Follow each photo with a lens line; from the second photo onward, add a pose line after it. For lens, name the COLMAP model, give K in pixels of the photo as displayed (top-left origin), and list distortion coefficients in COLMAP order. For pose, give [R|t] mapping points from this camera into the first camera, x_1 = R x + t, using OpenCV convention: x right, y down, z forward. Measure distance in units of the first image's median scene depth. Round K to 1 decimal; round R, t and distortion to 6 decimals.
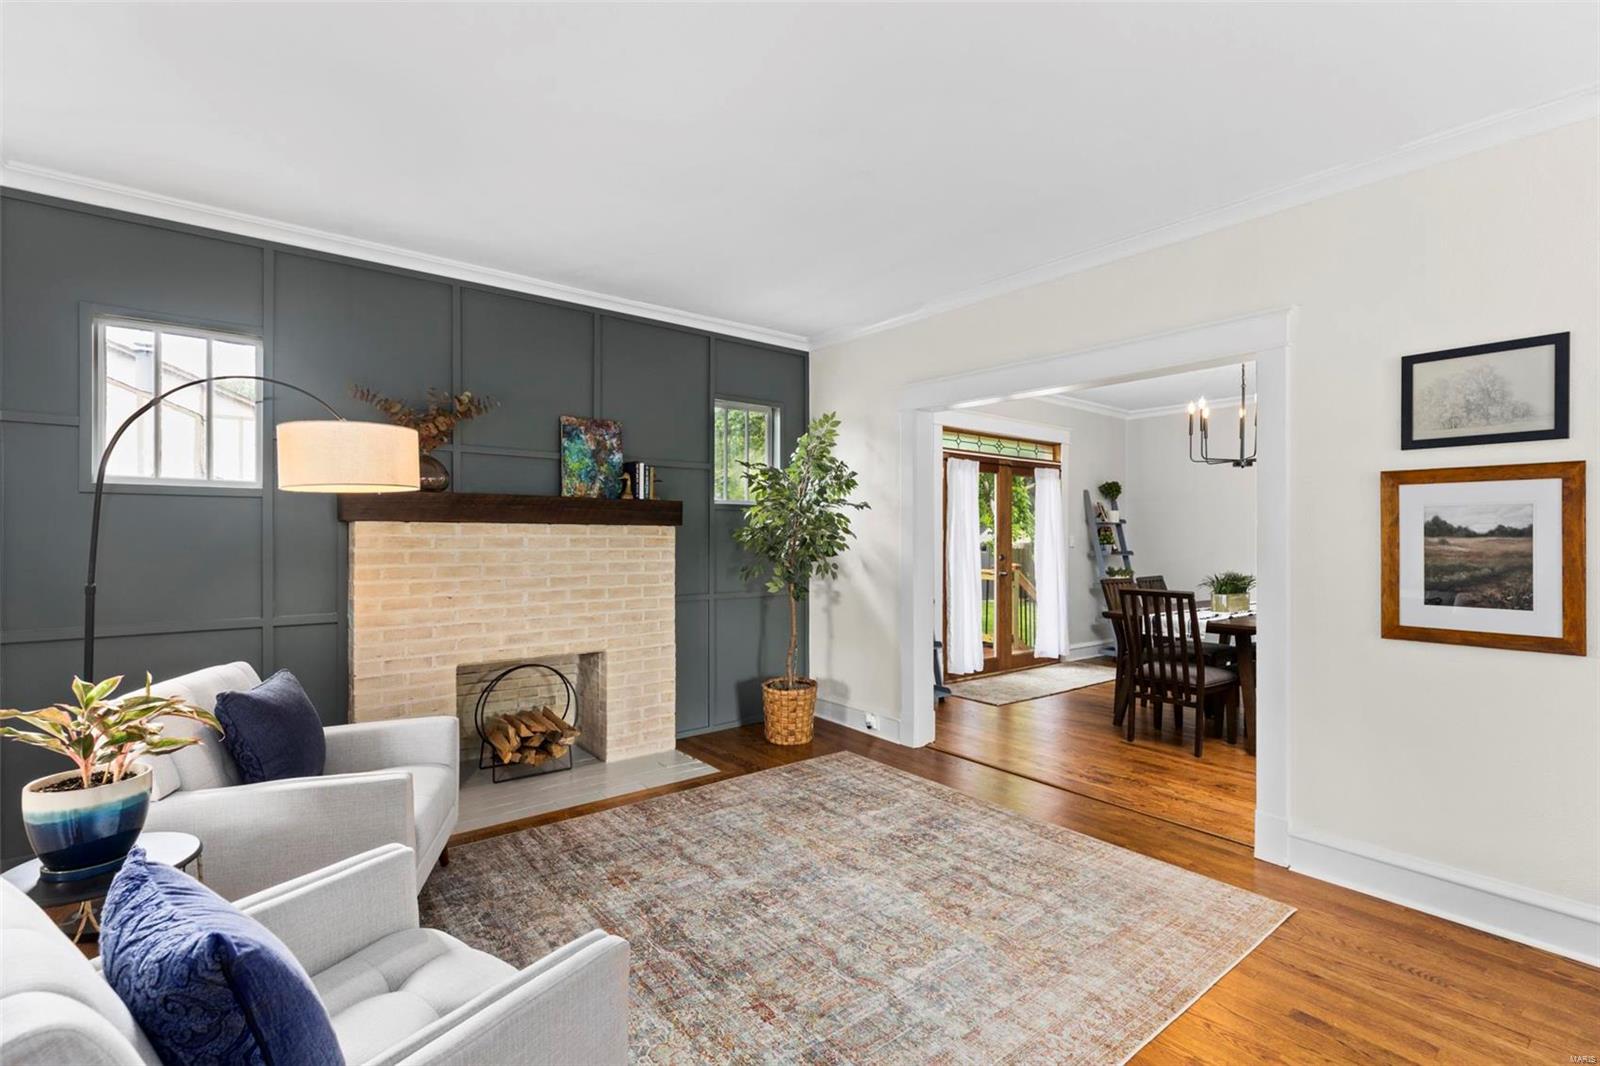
lens RADIAL K [[737.2, 0, 803.0], [0, 737.2, 534.2], [0, 0, 1]] dist [0.012038, -0.000765]
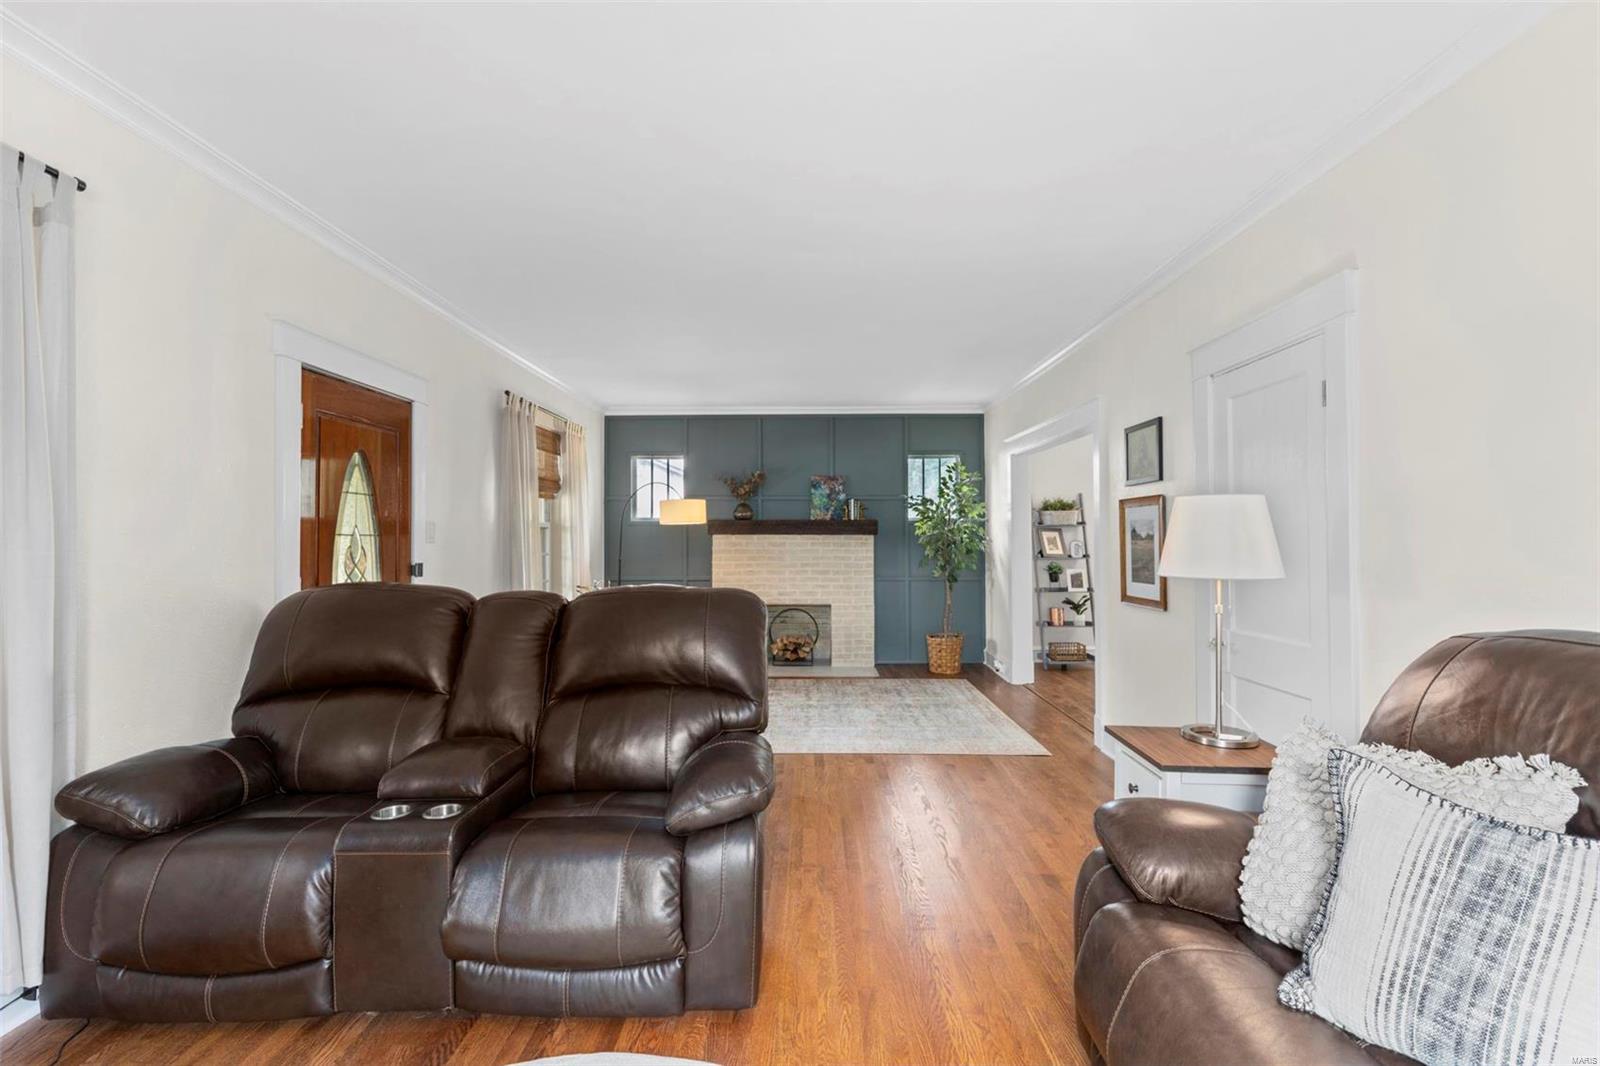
lens RADIAL K [[737.2, 0, 798.2], [0, 737.2, 534.7], [0, 0, 1]] dist [0.012038, -0.000765]
pose [[0.769275, -0.008035, -0.638868, 0.825694], [0.003941, 0.999962, -0.007831, 0.000908], [0.638906, 0.003507, 0.769277, -0.441799]]
